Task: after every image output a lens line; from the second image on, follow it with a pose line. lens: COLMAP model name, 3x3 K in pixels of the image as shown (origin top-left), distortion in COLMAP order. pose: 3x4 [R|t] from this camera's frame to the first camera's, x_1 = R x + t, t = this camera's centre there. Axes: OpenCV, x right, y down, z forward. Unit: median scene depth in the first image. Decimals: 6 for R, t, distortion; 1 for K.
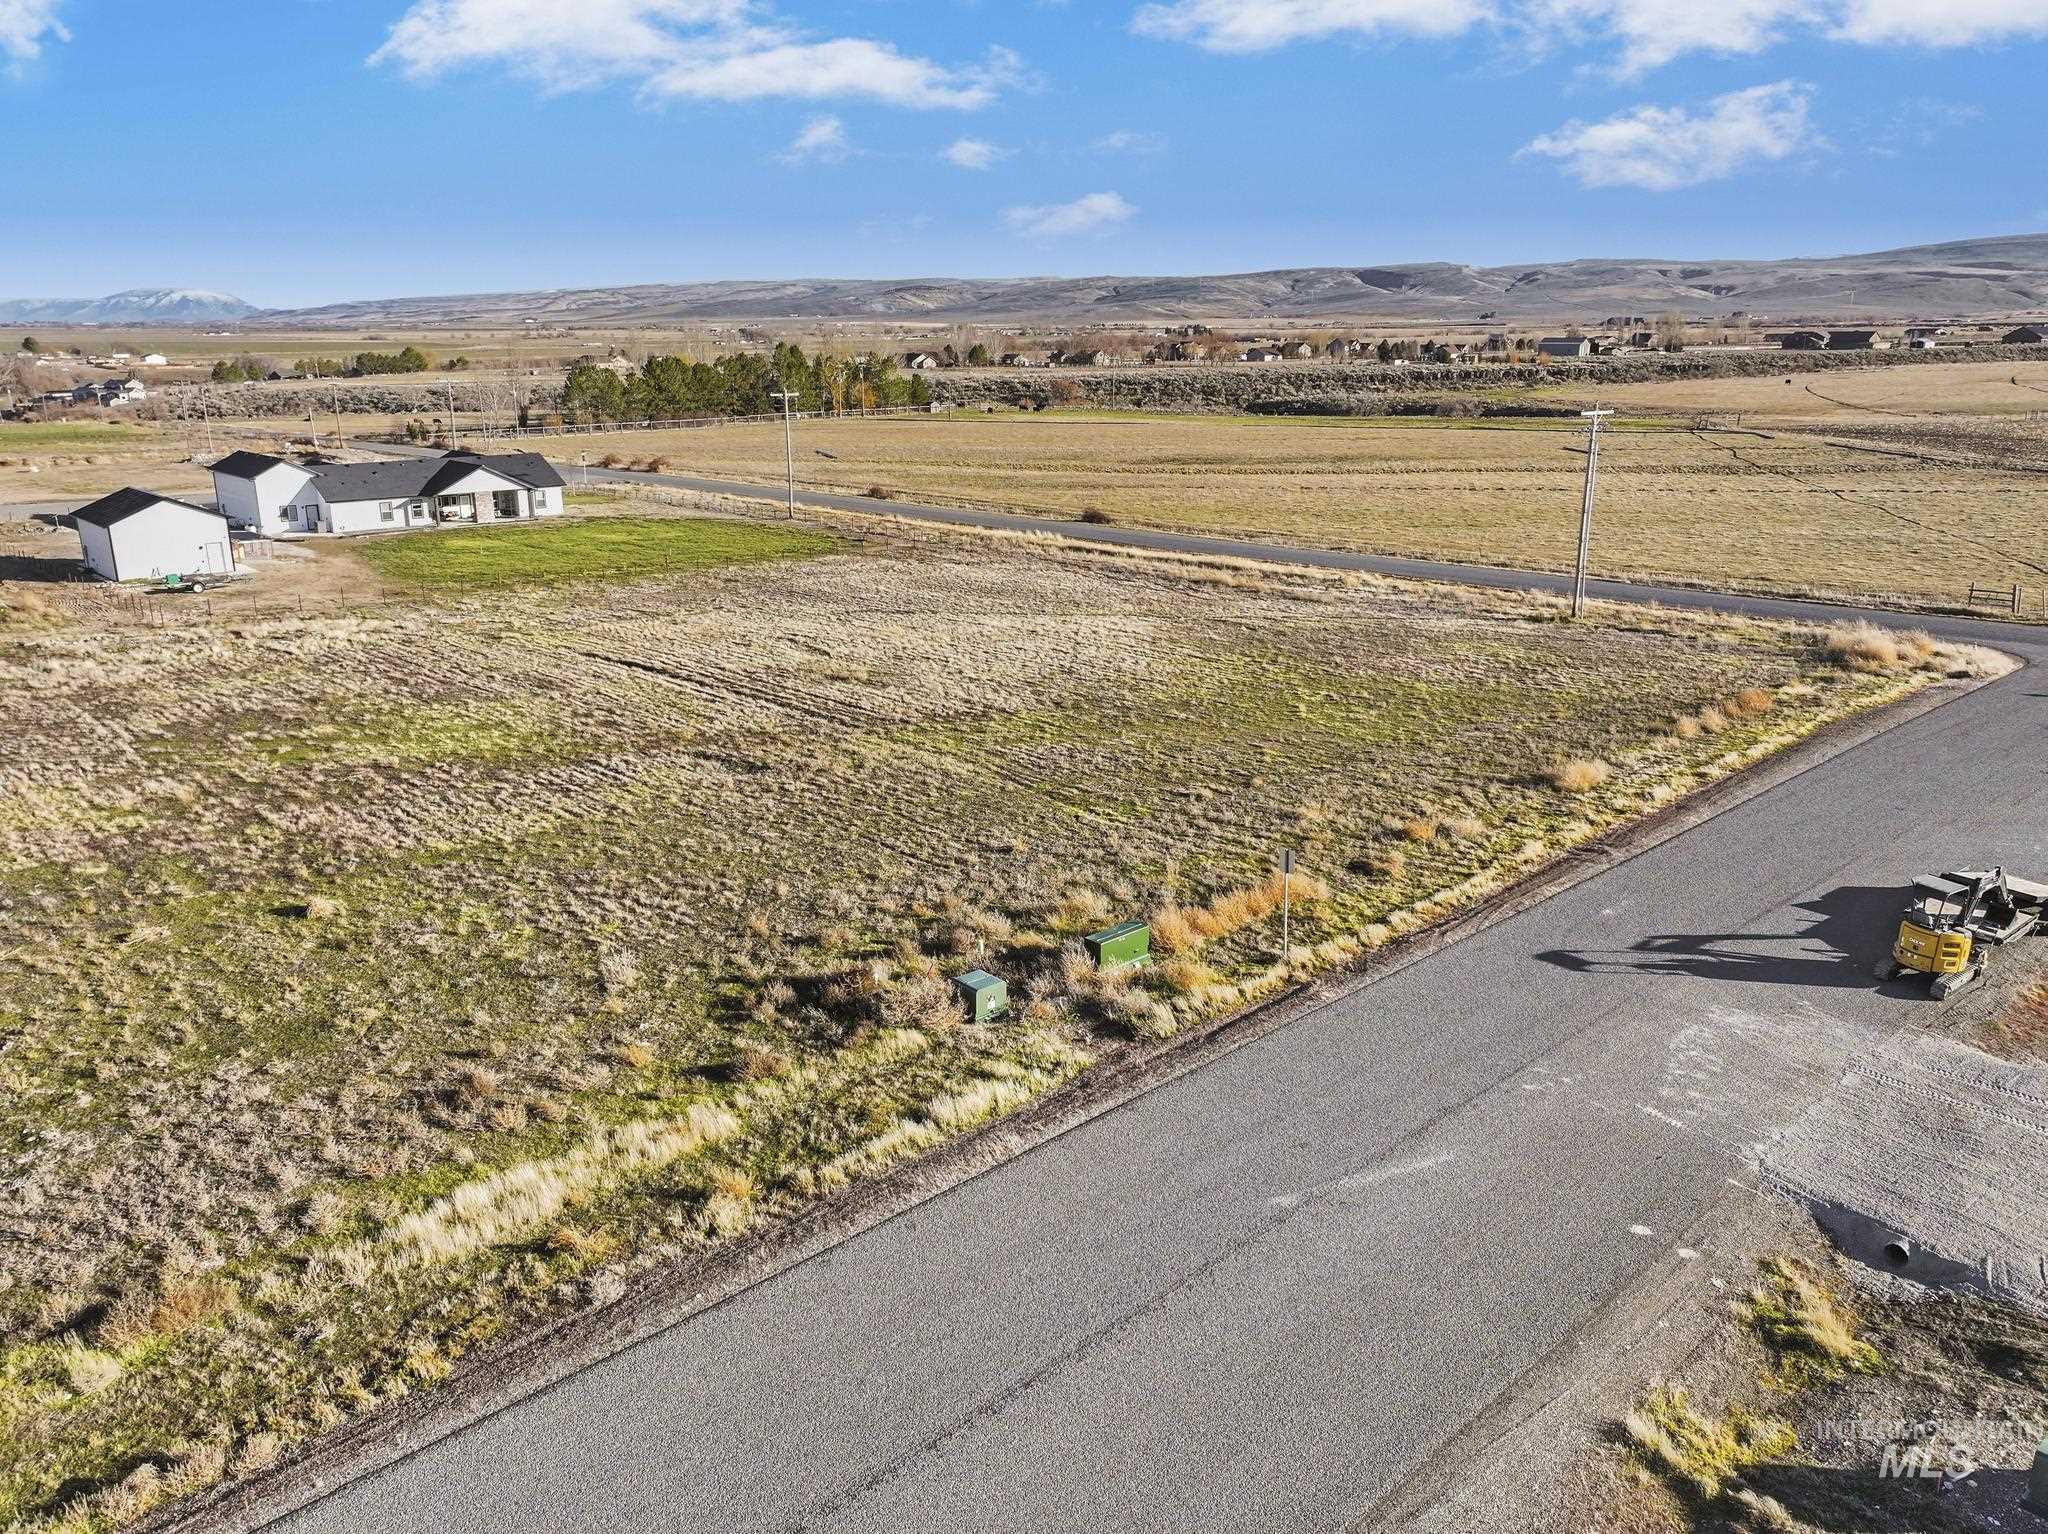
lens RADIAL K [[1460.2, 0, 1025.2], [0, 1460.2, 771.6], [0, 0, 1]] dist [0.004022, 0.001960]
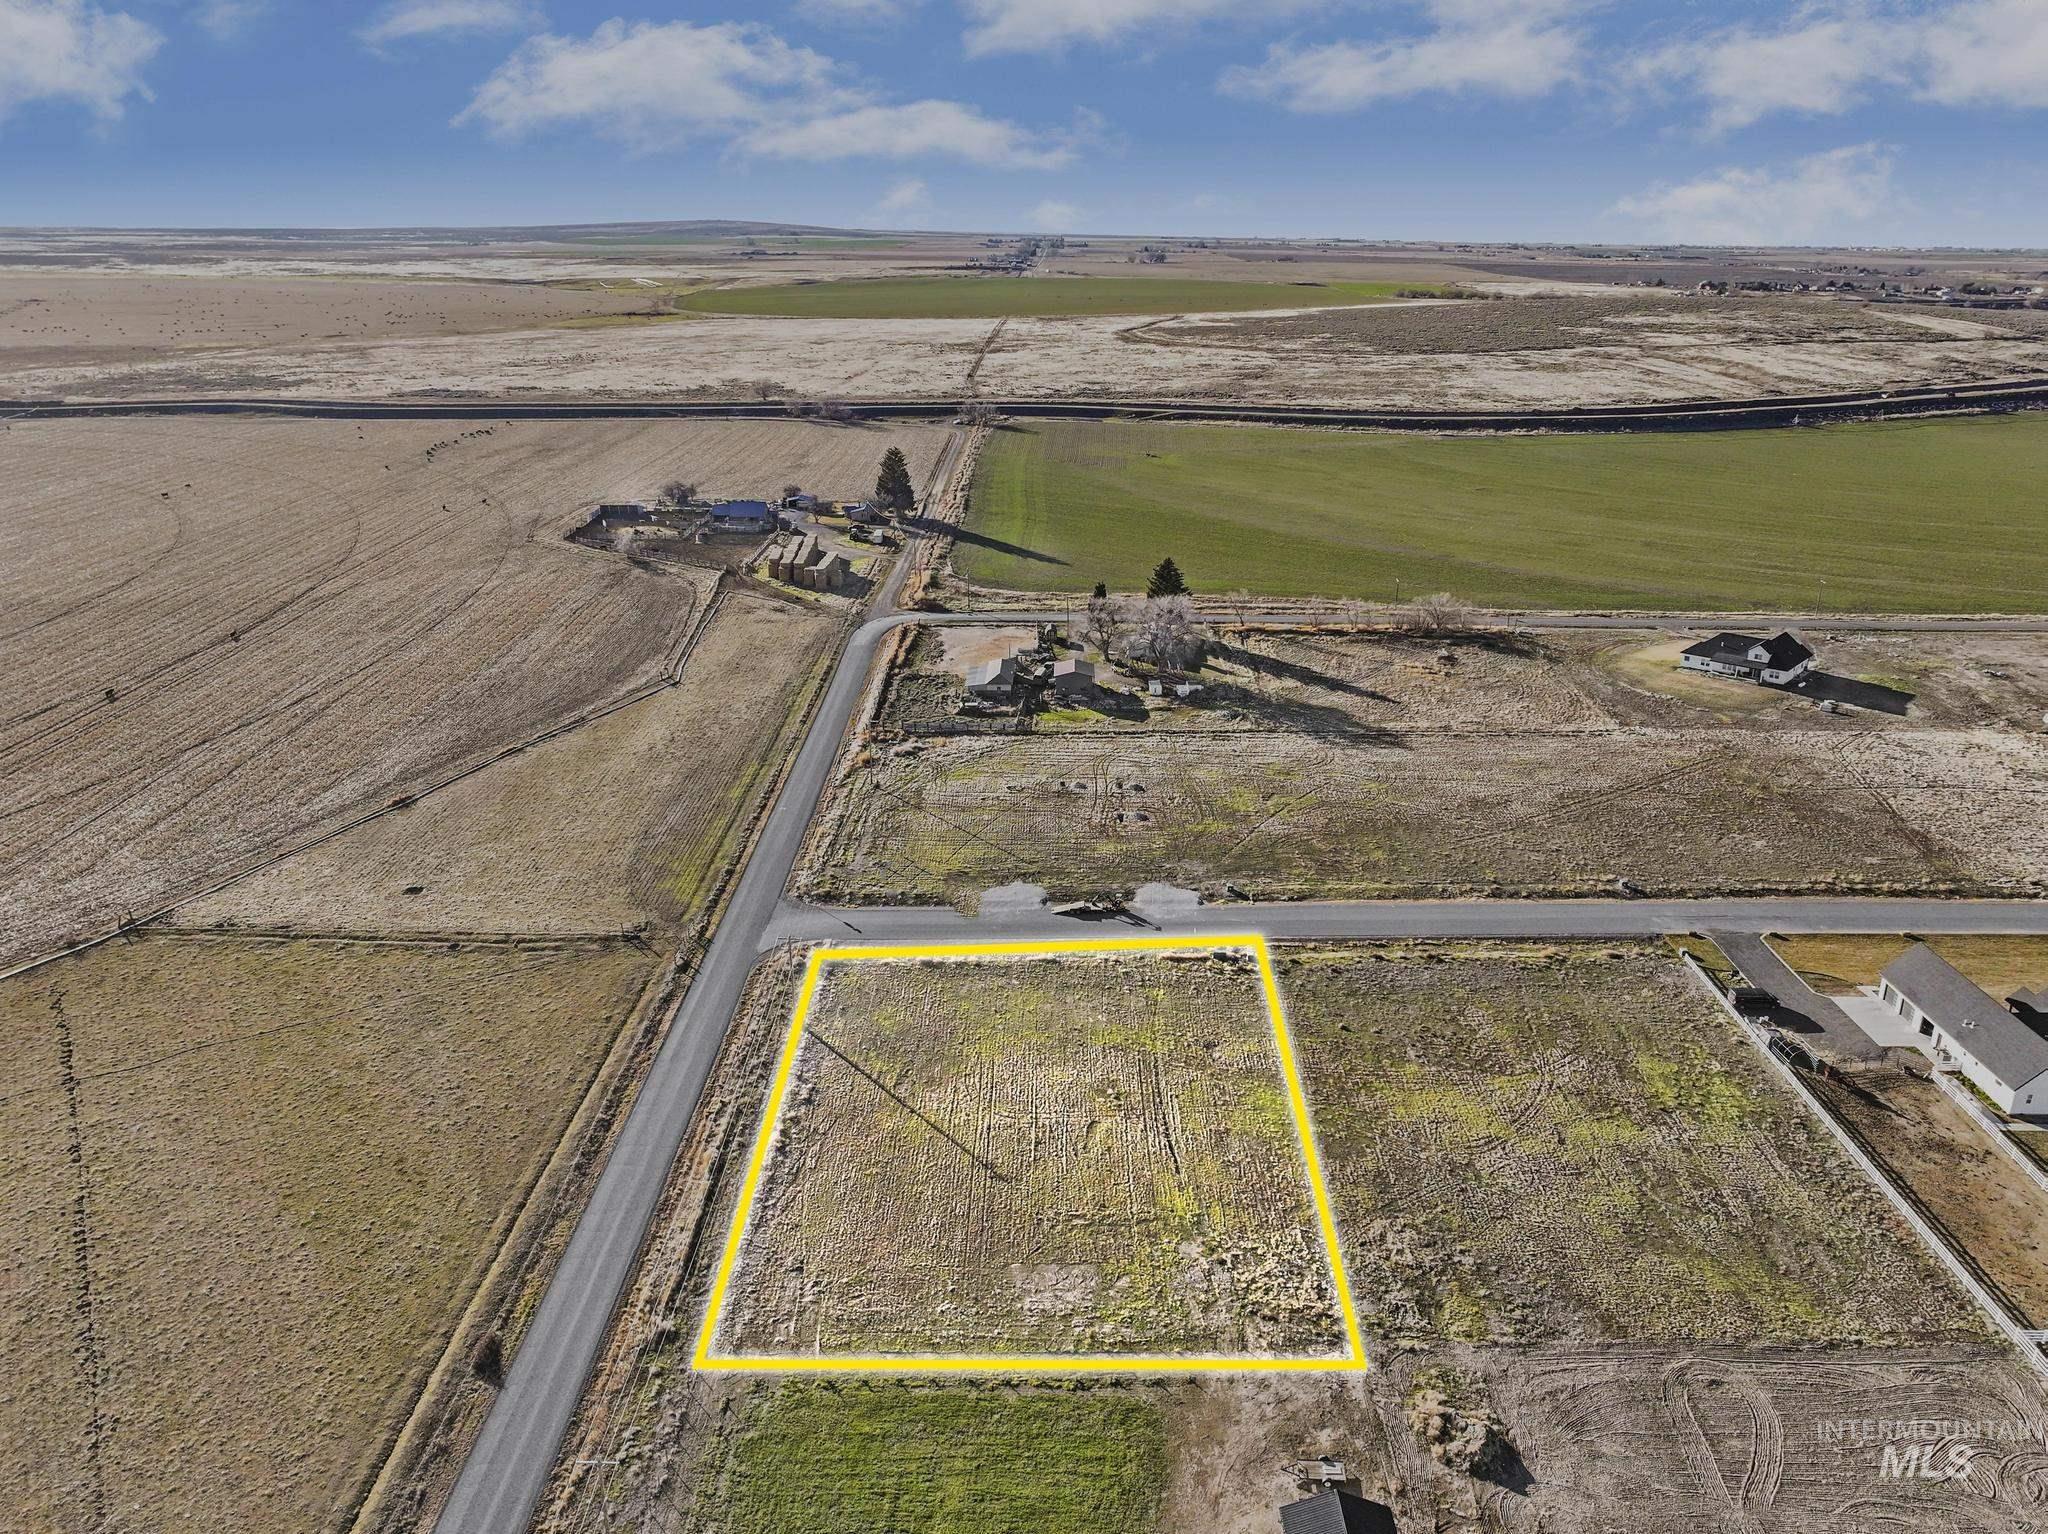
lens RADIAL K [[1450.3, 0, 1018.1], [0, 1450.3, 764.6], [0, 0, 1]] dist [0.006435, 0.002650]
pose [[-0.720180, -0.234769, 0.652858, -0.766994], [0.201833, 0.829411, 0.520904, -0.954035], [-0.663780, 0.506913, -0.549941, 1.139800]]
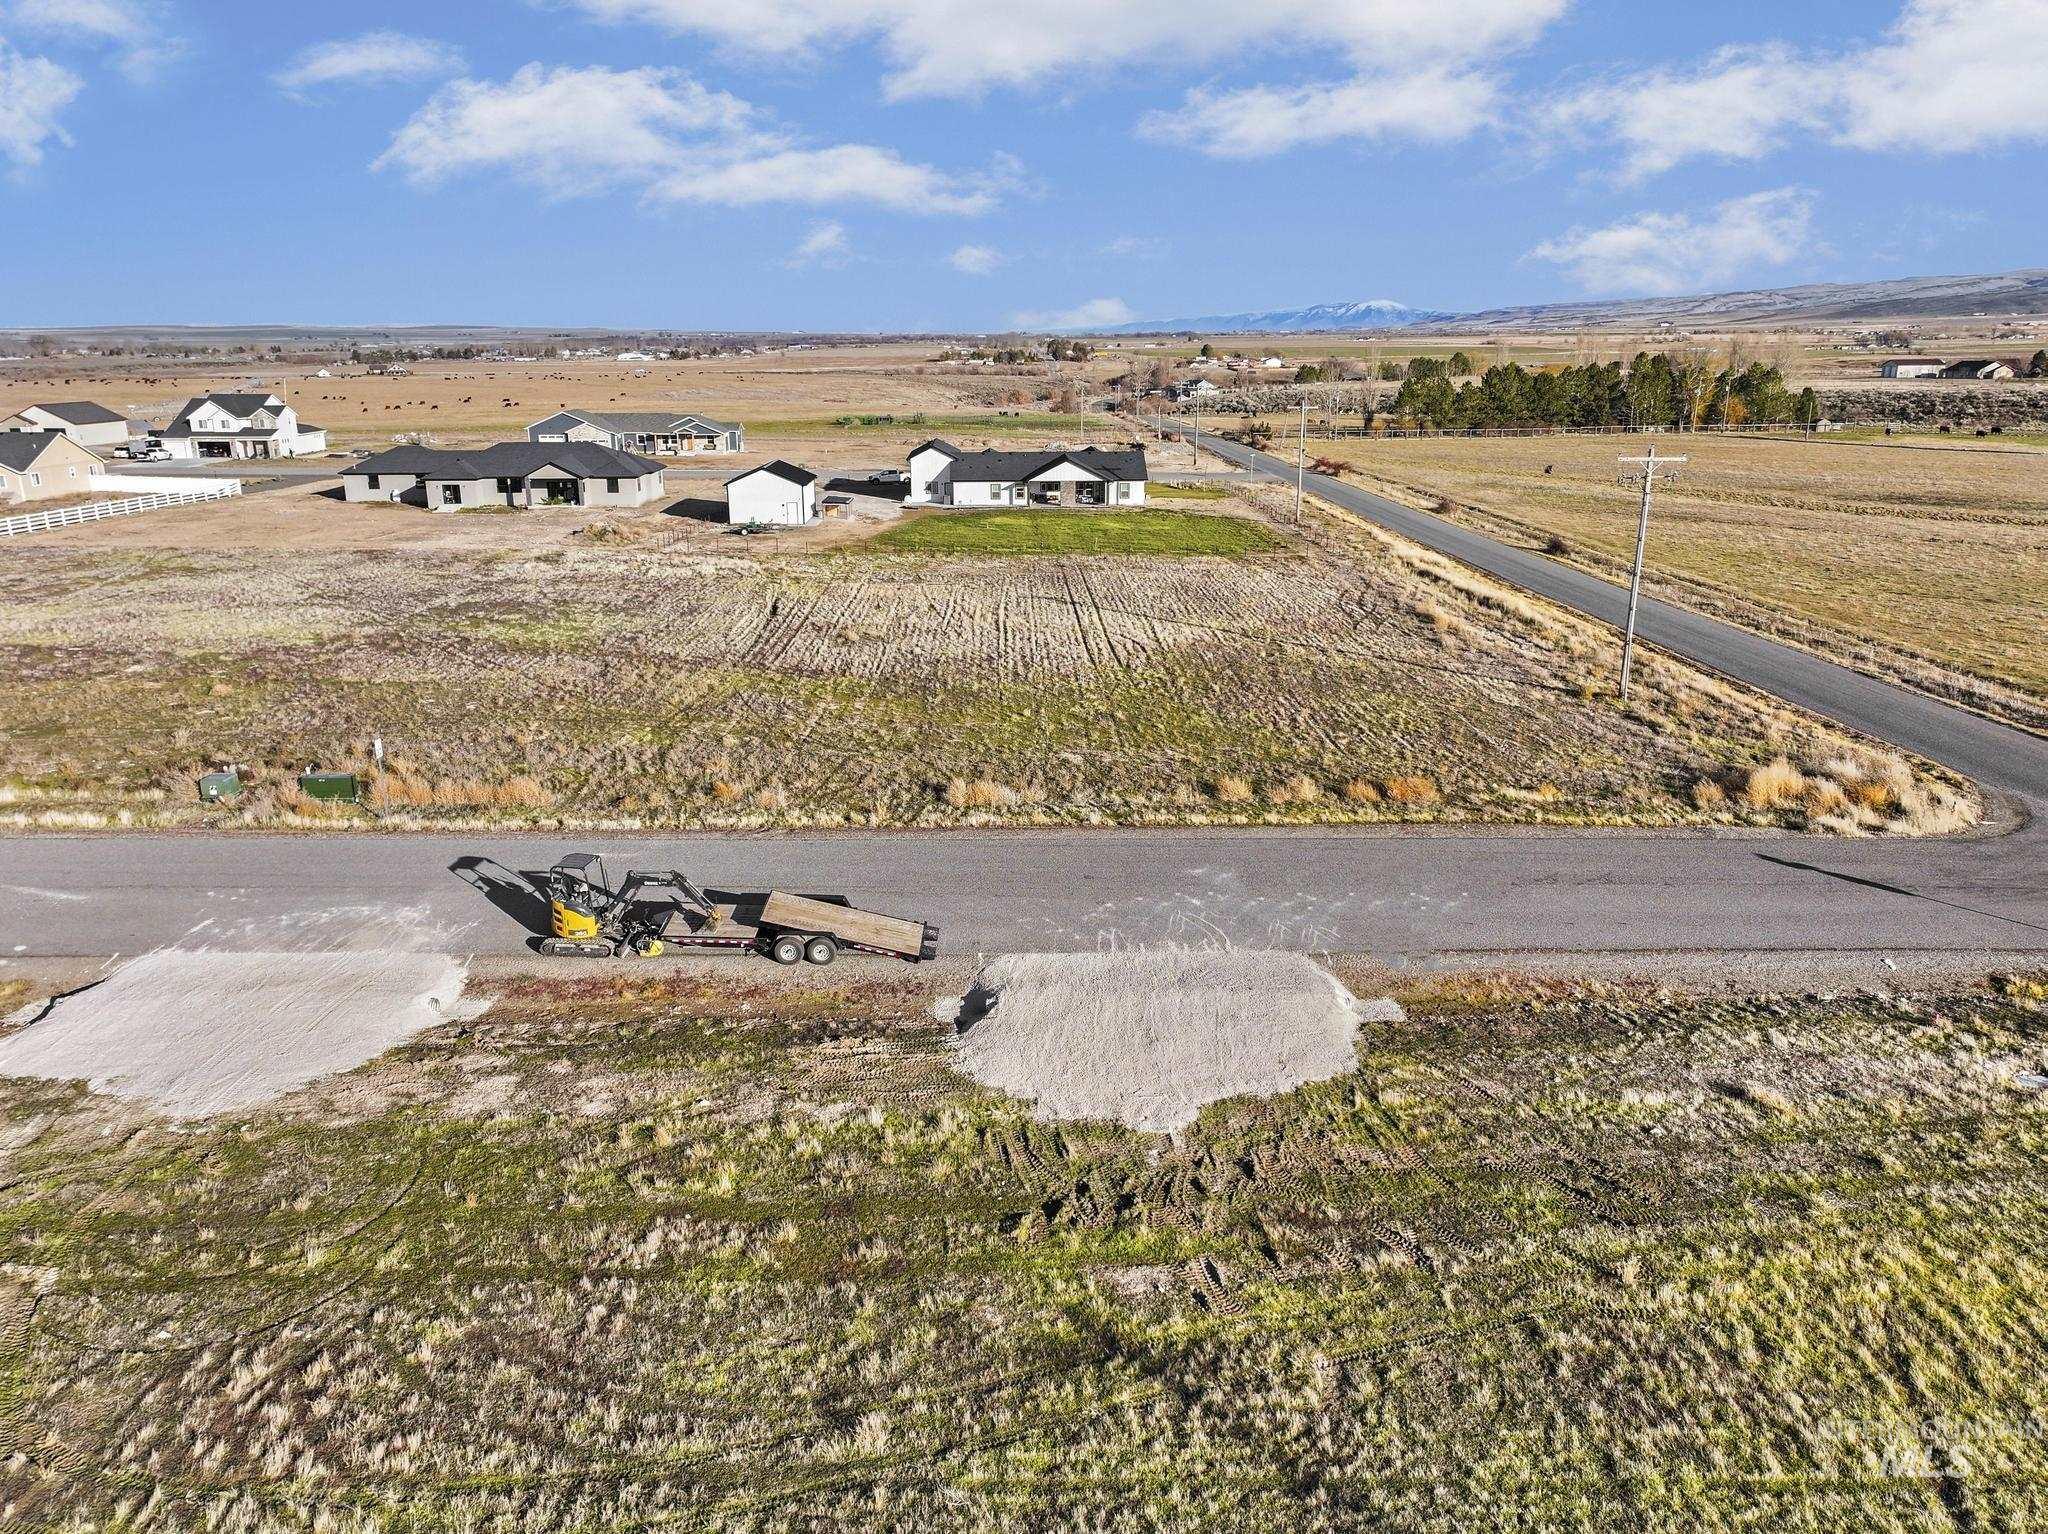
lens RADIAL K [[1429.0, 0, 1028.2], [0, 1429.0, 743.0], [0, 0, 1]] dist [0.005064, 0.006375]
pose [[0.749475, 0.178348, -0.637557, 0.417021], [-0.187922, 0.980729, 0.053436, -0.037234], [0.634801, 0.079762, 0.768548, 0.090309]]
